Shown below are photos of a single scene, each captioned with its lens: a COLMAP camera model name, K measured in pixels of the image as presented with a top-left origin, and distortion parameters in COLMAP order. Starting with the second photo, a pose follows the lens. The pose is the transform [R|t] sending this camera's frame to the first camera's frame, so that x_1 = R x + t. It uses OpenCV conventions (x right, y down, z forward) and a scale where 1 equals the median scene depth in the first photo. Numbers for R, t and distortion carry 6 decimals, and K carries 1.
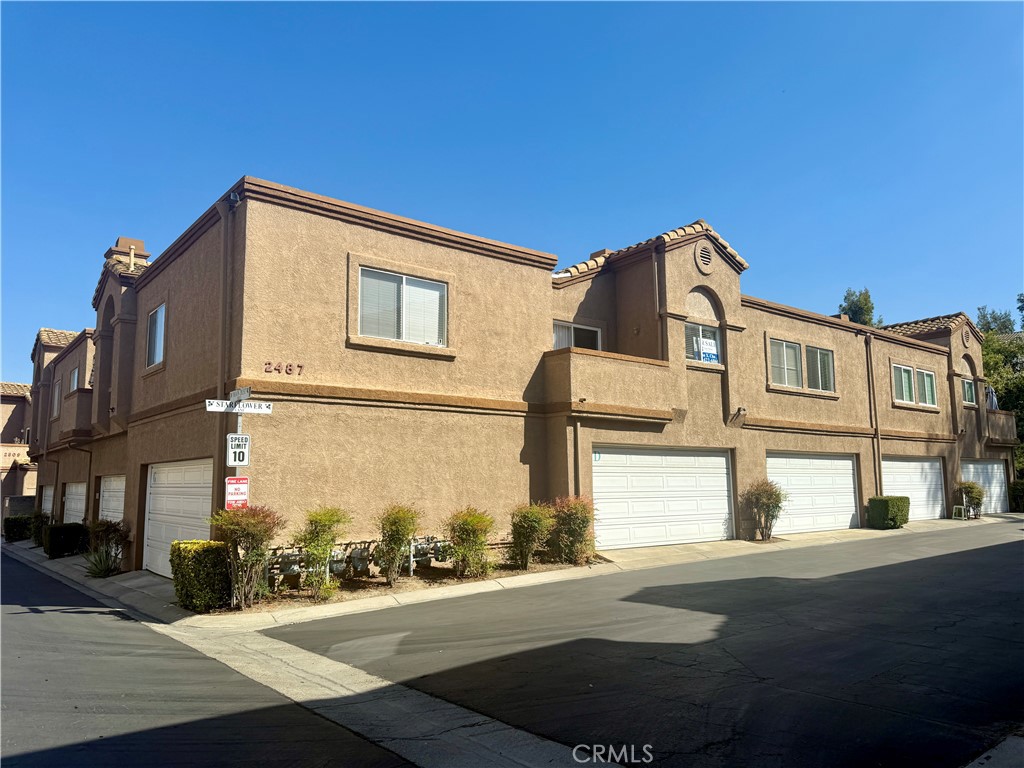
lens RADIAL K [[720.4, 0, 509.6], [0, 720.4, 390.3], [0, 0, 1]] dist [0.062986, -0.086934]
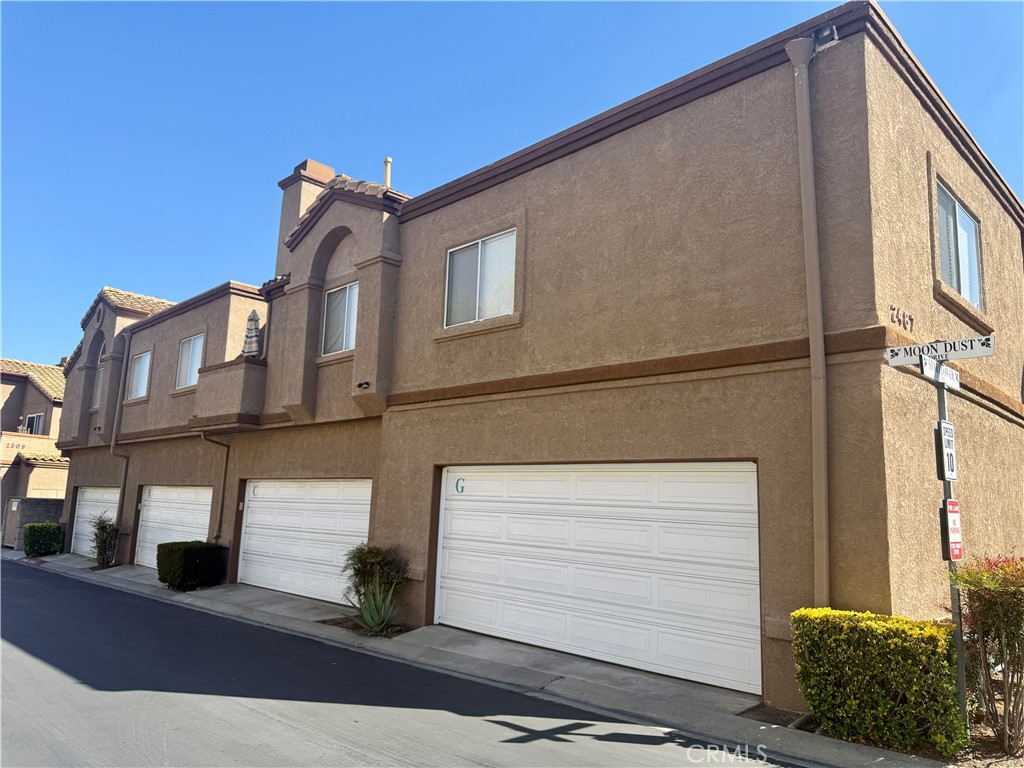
lens RADIAL K [[720.4, 0, 509.6], [0, 720.4, 390.3], [0, 0, 1]] dist [0.062986, -0.086934]
pose [[0.993264, 0.064707, 0.096127, -0.362228], [-0.061426, 0.997436, -0.036711, 0.037216], [-0.098256, 0.030559, 0.994692, 0.230197]]
